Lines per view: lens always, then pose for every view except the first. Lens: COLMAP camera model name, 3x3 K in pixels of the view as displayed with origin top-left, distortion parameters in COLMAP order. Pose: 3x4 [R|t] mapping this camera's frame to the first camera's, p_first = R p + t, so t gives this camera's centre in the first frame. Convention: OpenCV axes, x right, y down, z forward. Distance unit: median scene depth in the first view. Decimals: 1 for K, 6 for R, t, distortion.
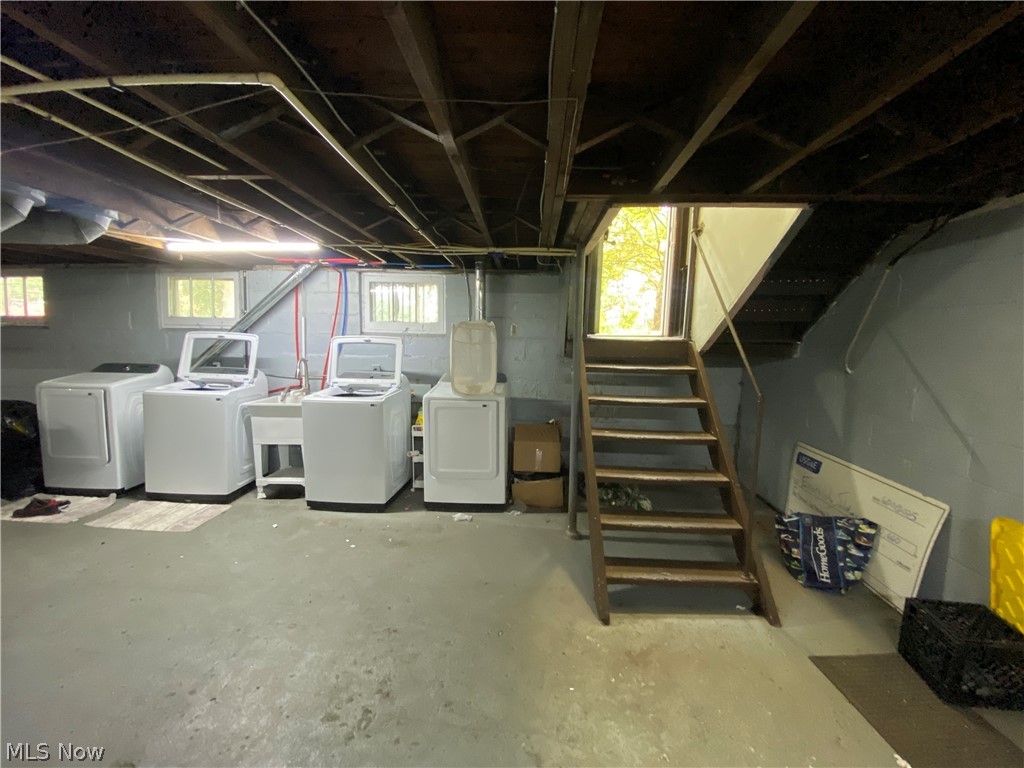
lens RADIAL K [[426.8, 0, 512.0], [0, 426.8, 384.0], [0, 0, 1]] dist [0.029788, -0.027683]
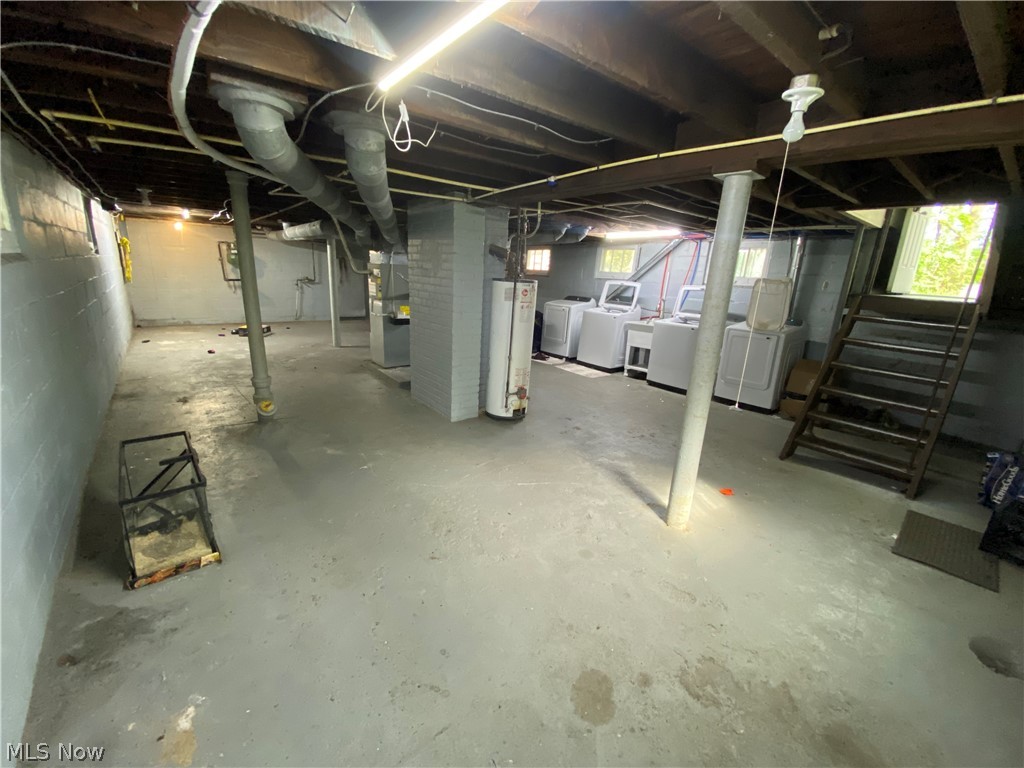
lens RADIAL K [[414.8, 0, 512.0], [0, 414.8, 384.0], [0, 0, 1]] dist [0.029214, -0.023180]
pose [[0.656700, 0.210442, -0.724196, 0.369031], [-0.124895, 0.977366, 0.170755, 0.060159], [0.743738, -0.021686, 0.668119, -0.512664]]
